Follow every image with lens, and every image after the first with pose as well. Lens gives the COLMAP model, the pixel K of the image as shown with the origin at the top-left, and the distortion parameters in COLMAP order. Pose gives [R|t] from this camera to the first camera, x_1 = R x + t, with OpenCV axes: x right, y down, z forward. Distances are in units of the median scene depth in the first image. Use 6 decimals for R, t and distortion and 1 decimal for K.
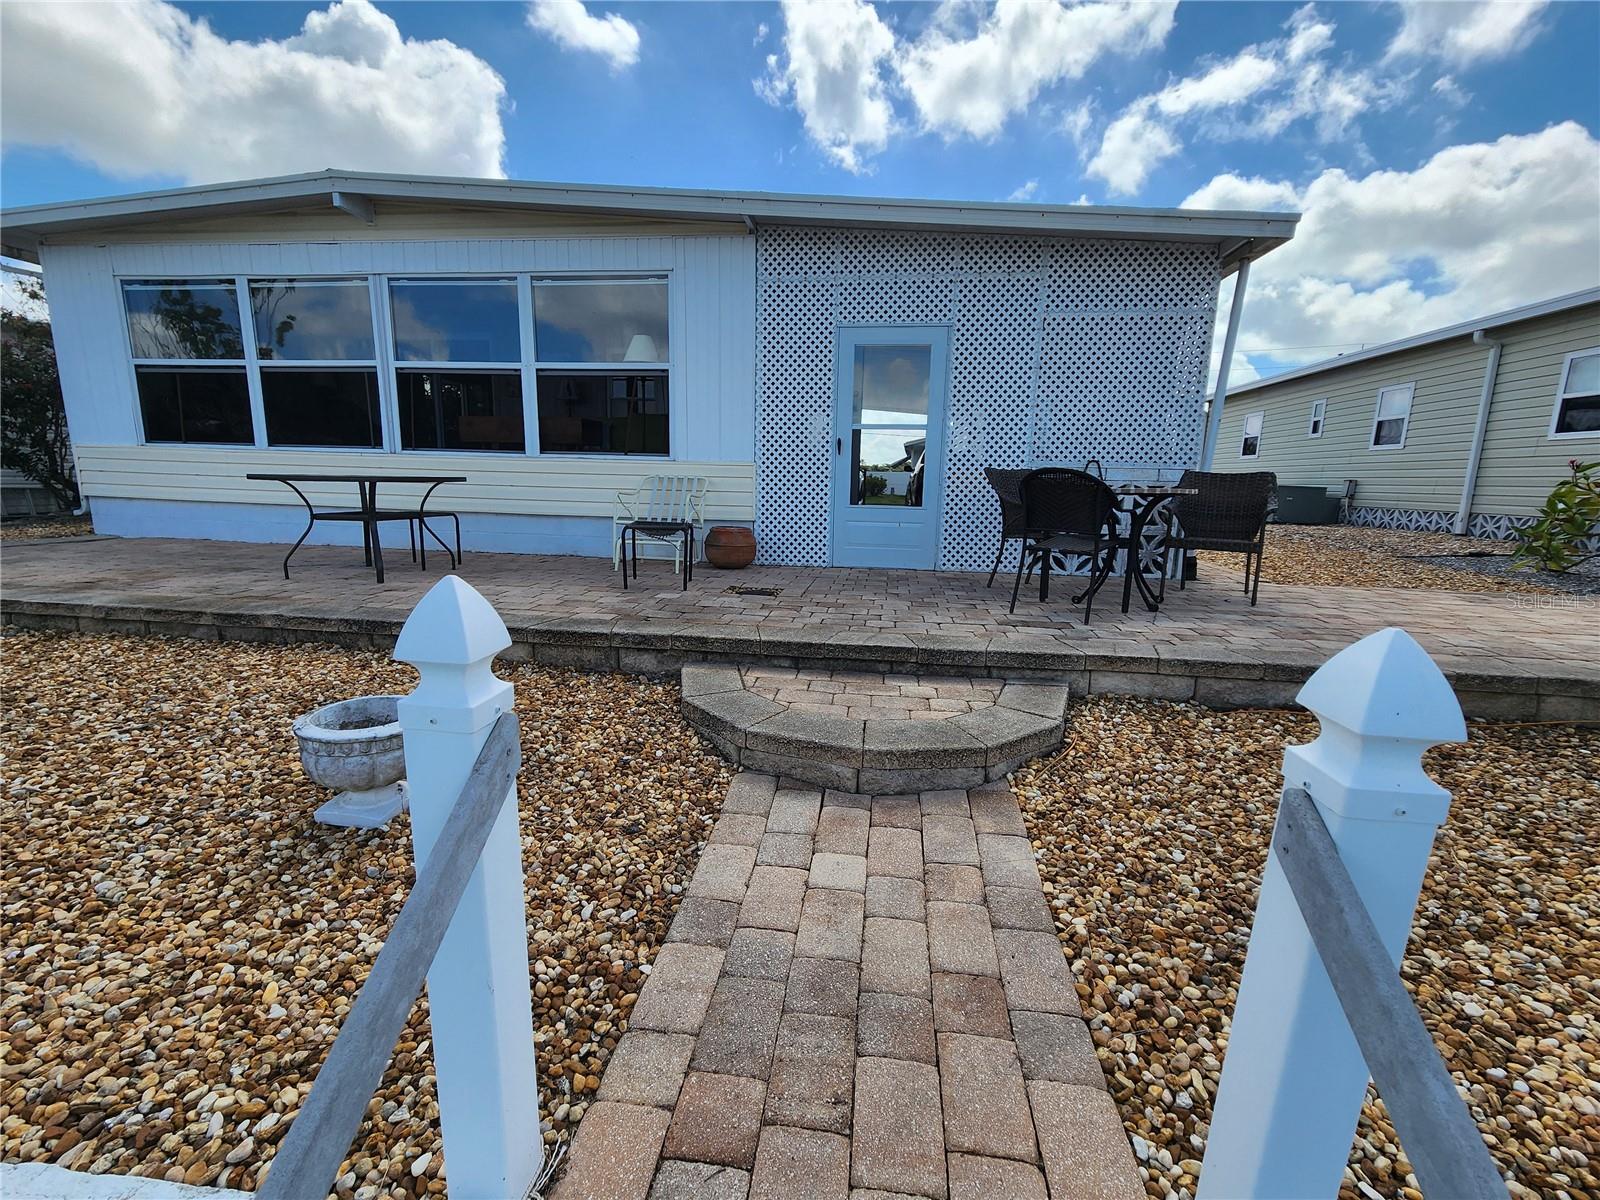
lens RADIAL K [[659.6, 0, 799.3], [0, 659.6, 613.1], [0, 0, 1]] dist [-0.002058, 0.001303]
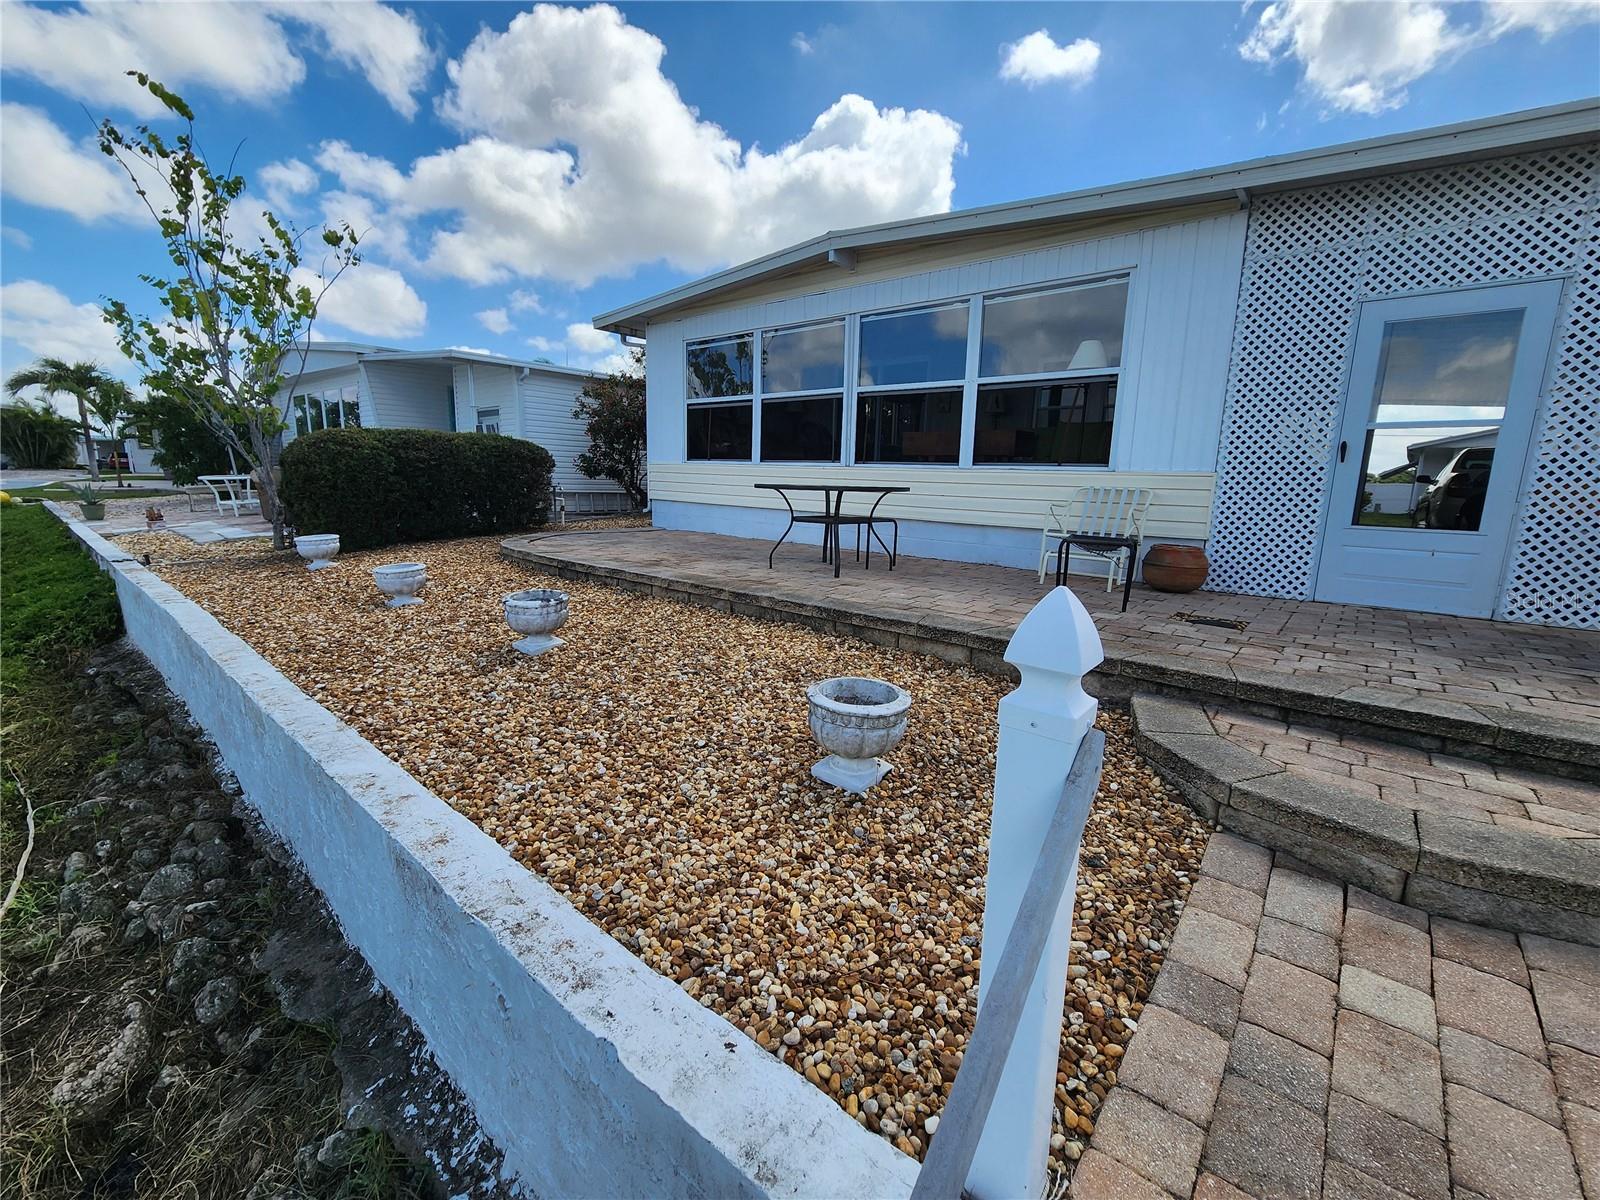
lens RADIAL K [[659.6, 0, 796.2], [0, 659.6, 600.5], [0, 0, 1]] dist [-0.002058, 0.001303]
pose [[0.842048, 0.097806, -0.530461, -0.111386], [-0.115121, 0.993351, 0.000412, 0.003605], [0.526975, 0.060720, 0.847709, -0.034633]]
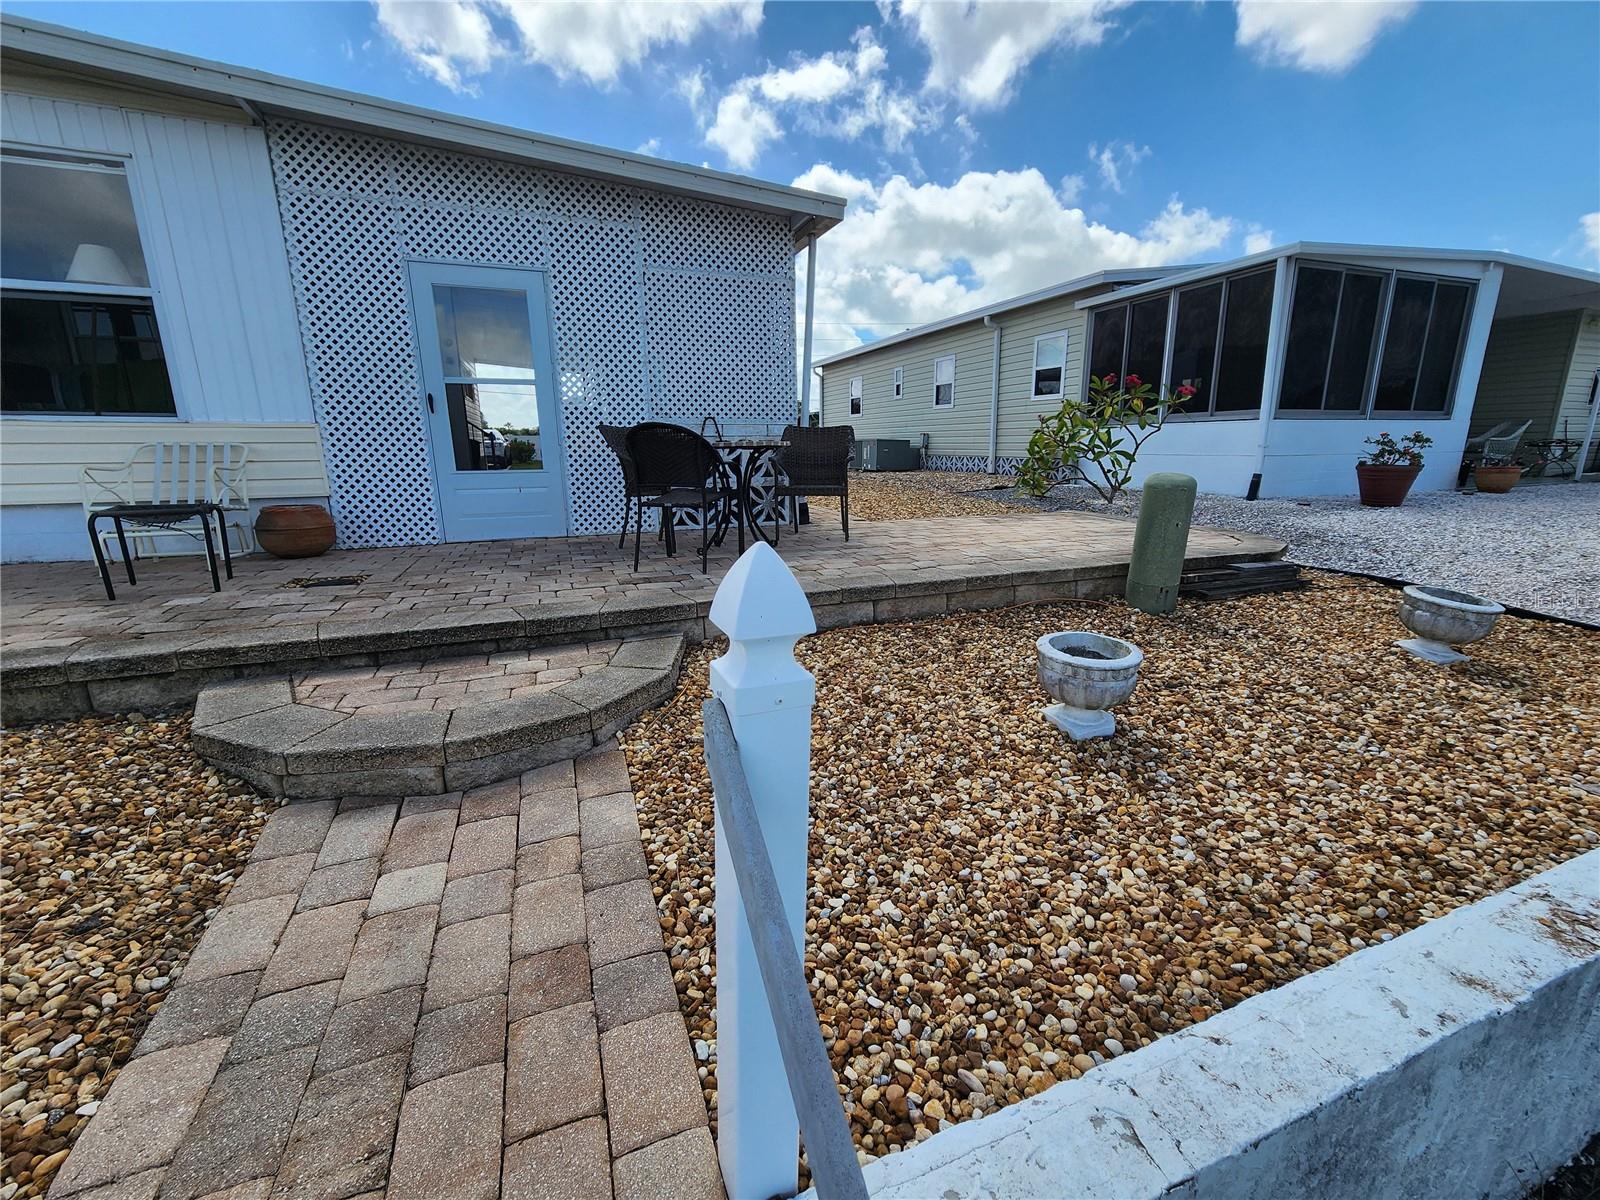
lens RADIAL K [[659.6, 0, 812.8], [0, 659.6, 605.9], [0, 0, 1]] dist [-0.002058, 0.001303]
pose [[0.875555, -0.139622, 0.462503, 0.121830], [0.119375, 0.990167, 0.072930, 0.015030], [-0.468138, -0.008643, 0.883613, -0.013906]]
